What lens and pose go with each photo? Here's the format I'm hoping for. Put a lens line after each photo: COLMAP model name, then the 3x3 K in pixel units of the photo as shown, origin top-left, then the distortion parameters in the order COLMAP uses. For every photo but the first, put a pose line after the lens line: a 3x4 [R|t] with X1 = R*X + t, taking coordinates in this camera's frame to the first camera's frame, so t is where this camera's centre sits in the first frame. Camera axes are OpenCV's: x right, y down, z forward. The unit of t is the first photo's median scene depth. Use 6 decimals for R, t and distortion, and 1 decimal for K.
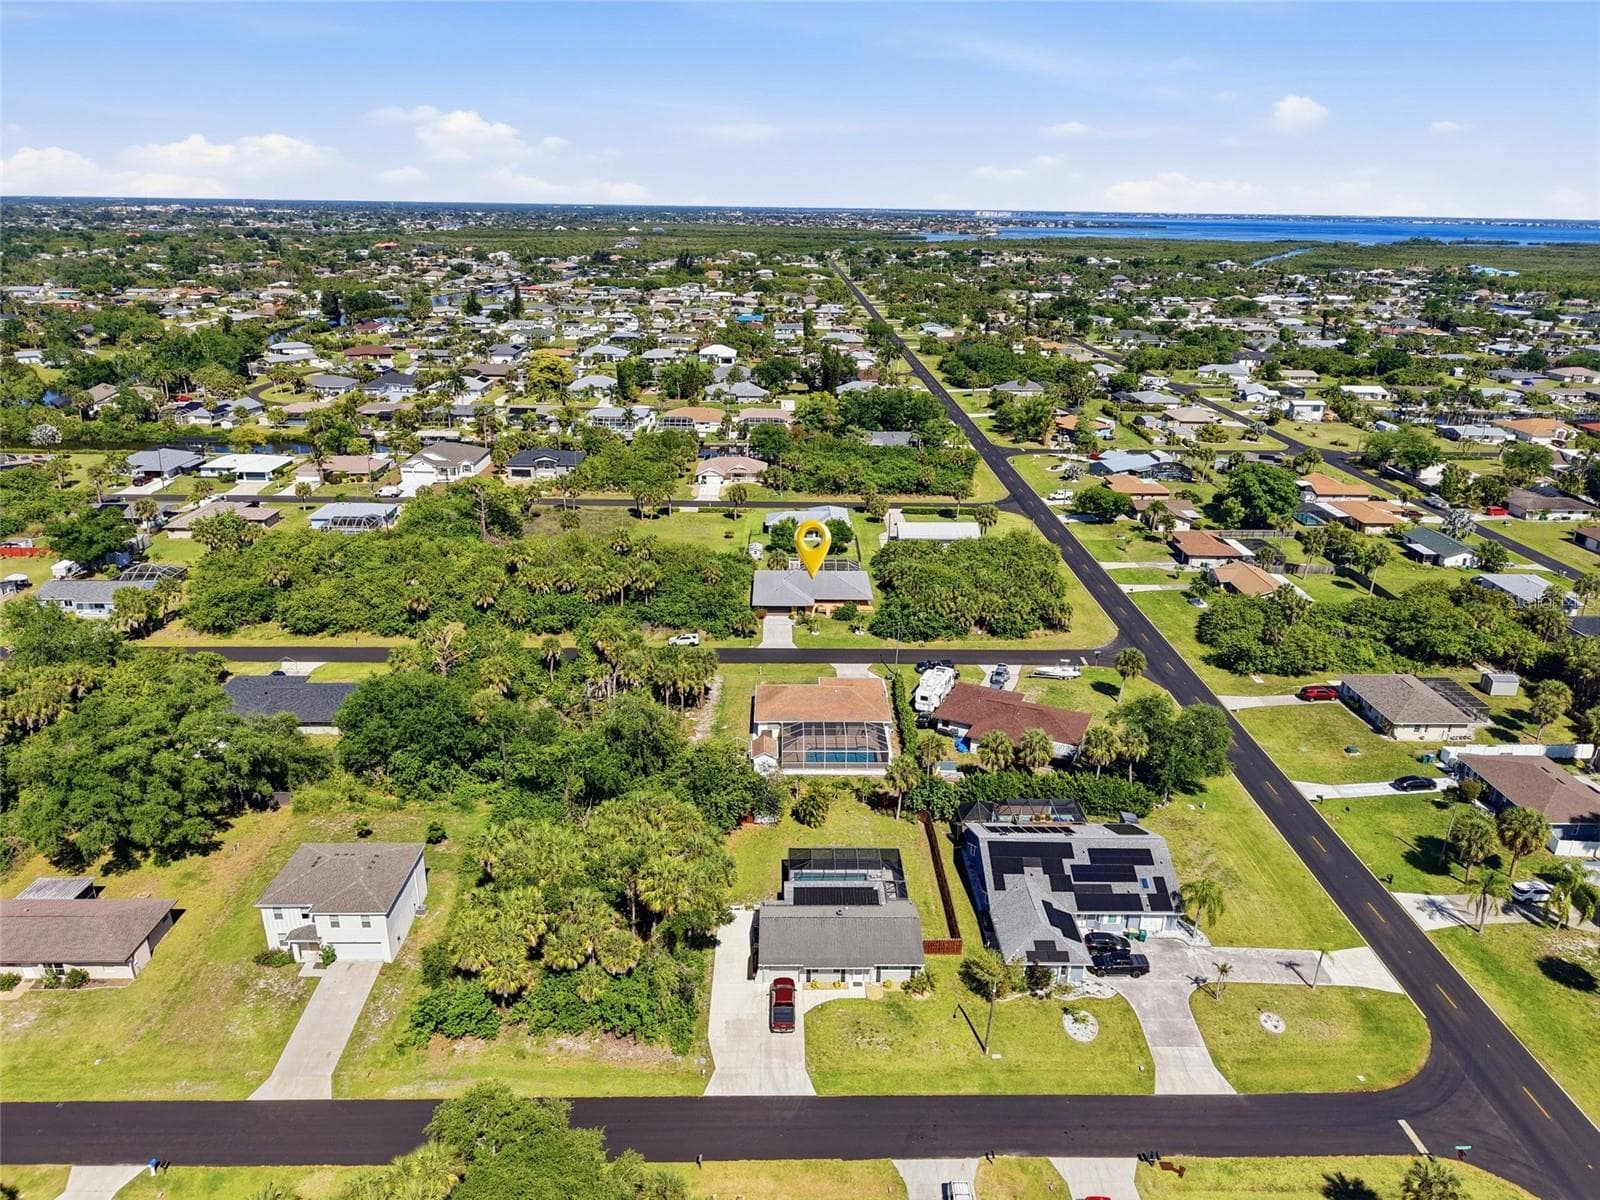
lens RADIAL K [[1067.8, 0, 809.5], [0, 1067.8, 606.4], [0, 0, 1]] dist [0.048939, -0.070048]
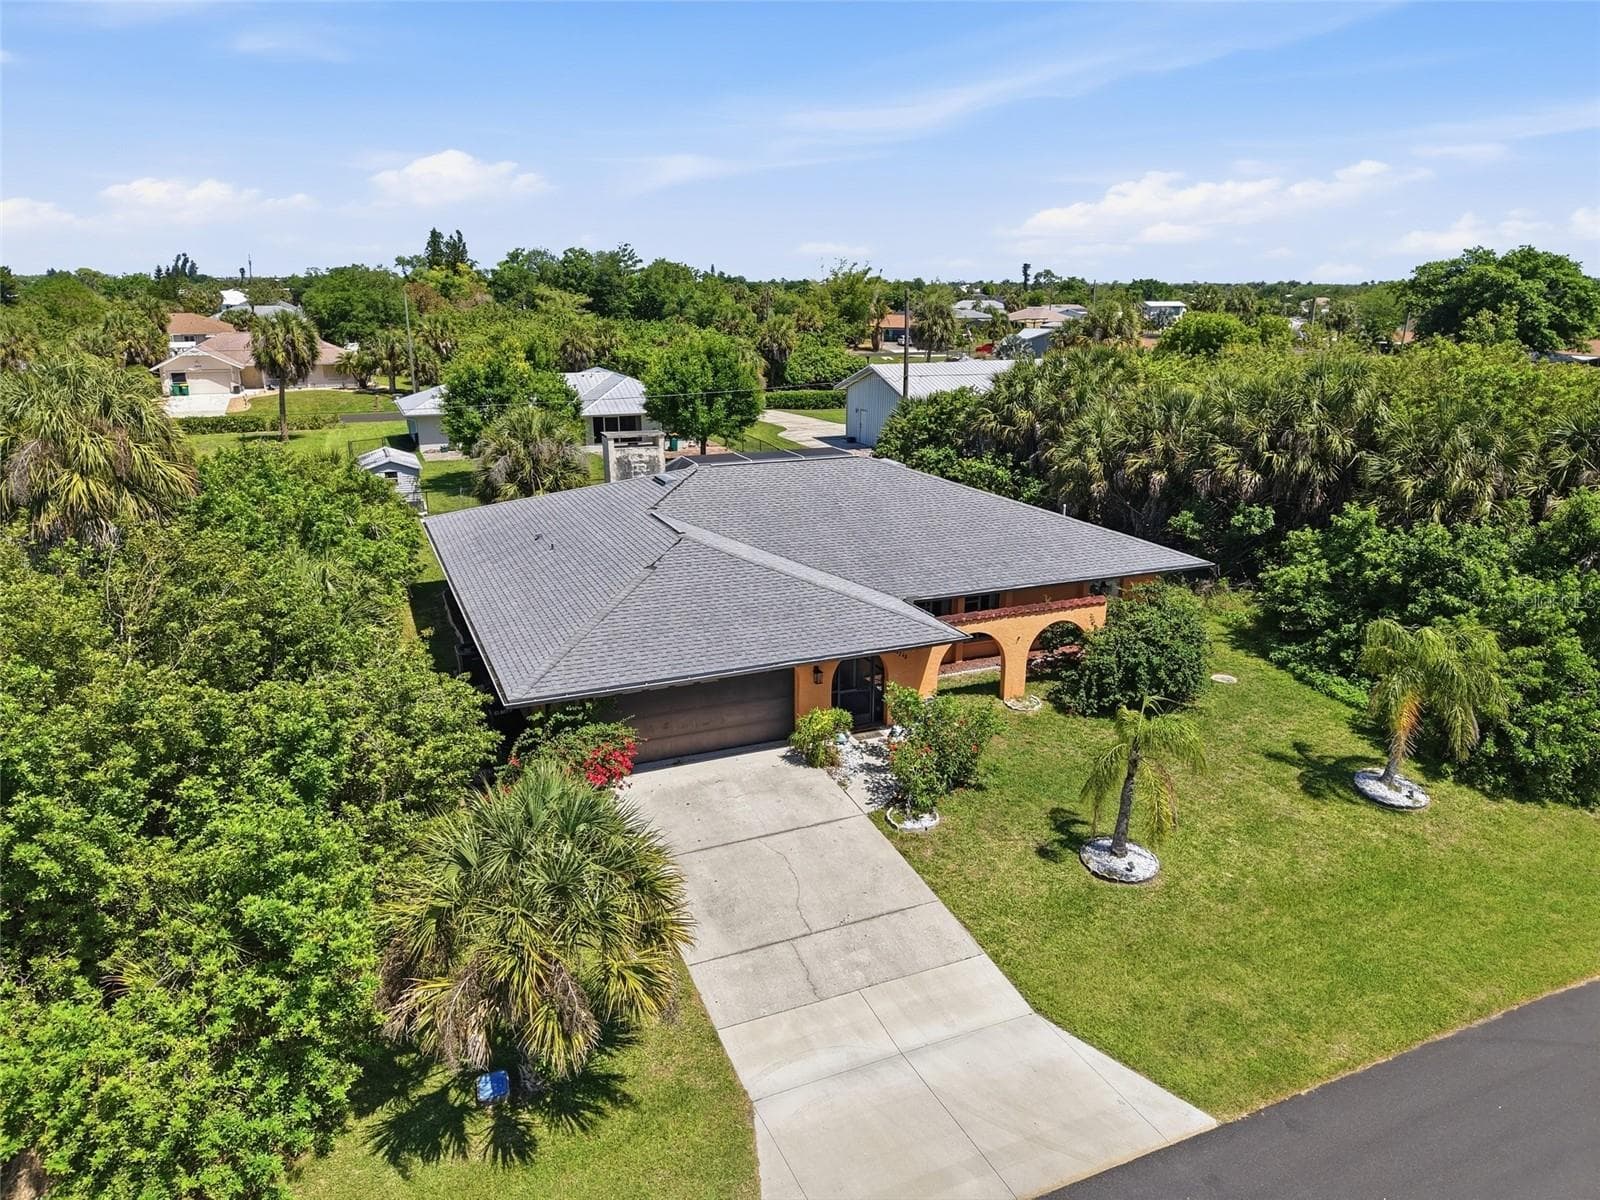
lens RADIAL K [[1074.2, 0, 808.7], [0, 1074.2, 598.9], [0, 0, 1]] dist [0.017270, -0.017934]
pose [[0.924578, -0.116376, 0.362784, -0.057714], [0.140971, 0.989123, -0.041976, -0.002767], [-0.353953, 0.089953, 0.930927, 0.792619]]
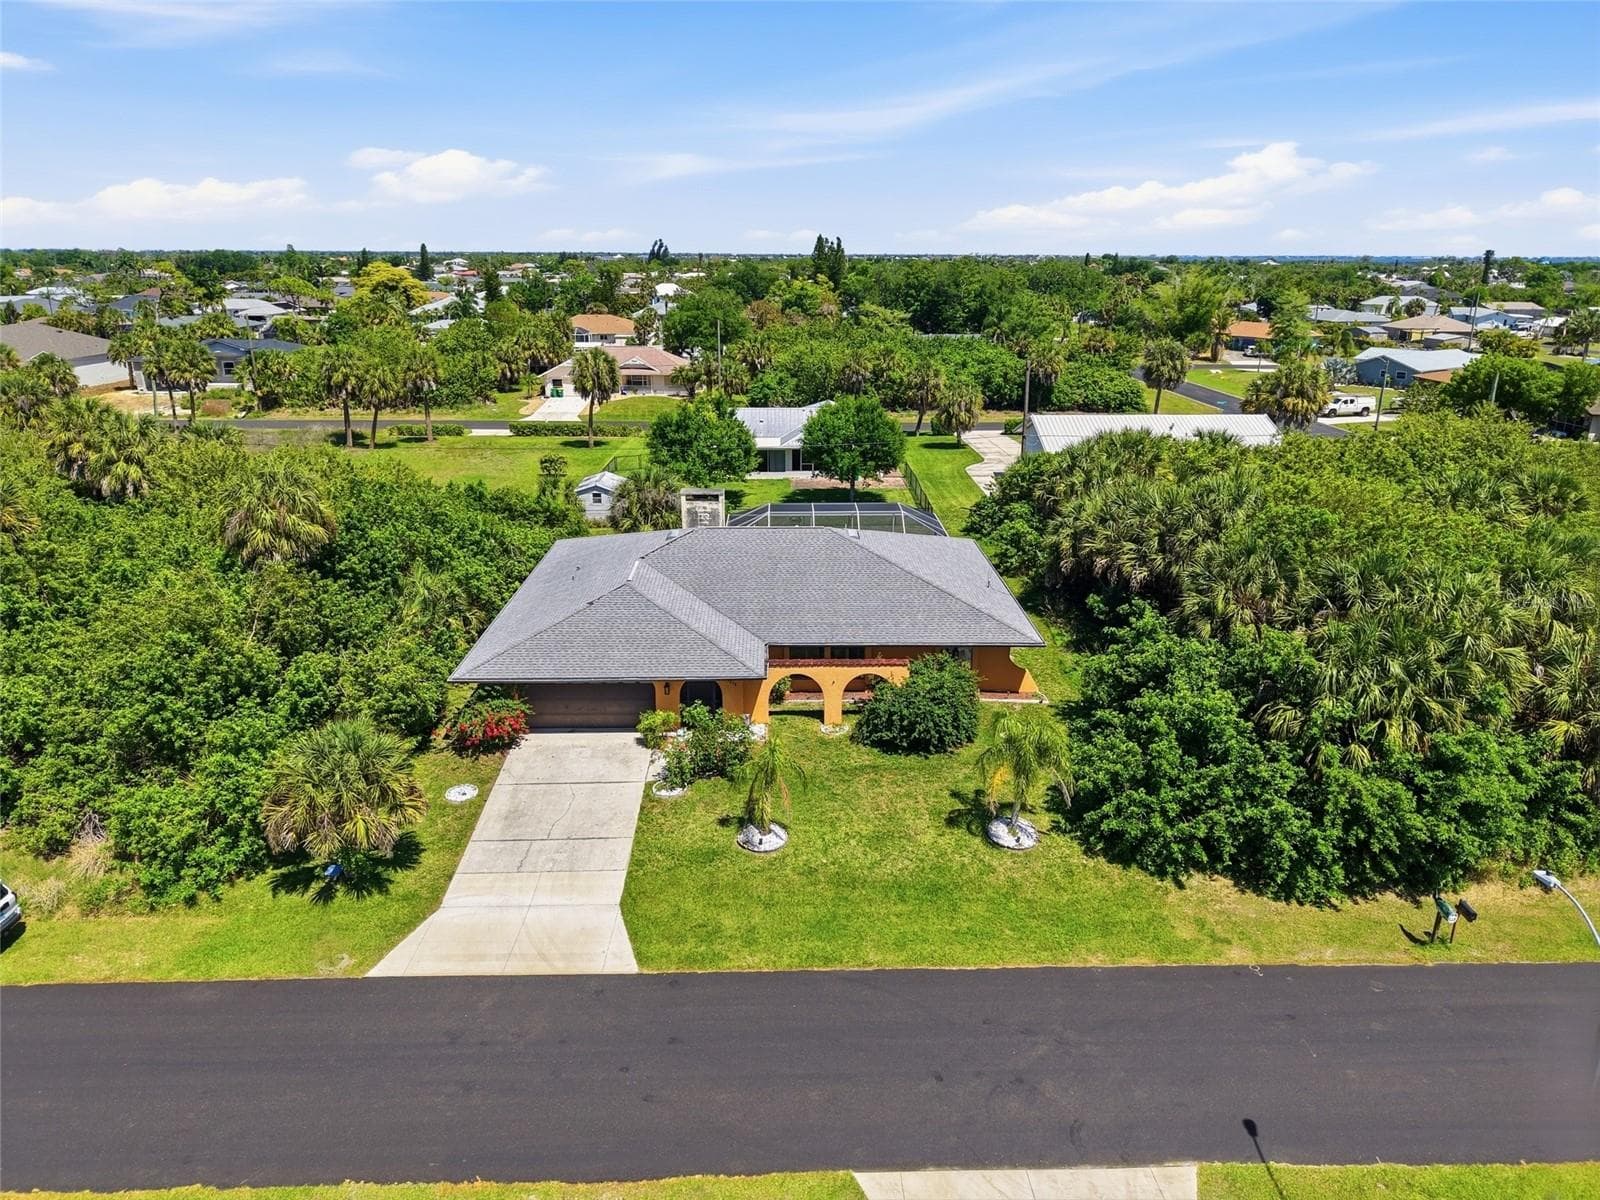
lens RADIAL K [[1072.2, 0, 808.4], [0, 1072.2, 595.1], [0, 0, 1]] dist [0.043663, -0.069113]
pose [[0.999943, -0.010647, -0.000228, 0.011732], [0.010621, 0.998590, -0.052012, -0.005353], [0.000781, 0.052006, 0.998646, 0.721279]]
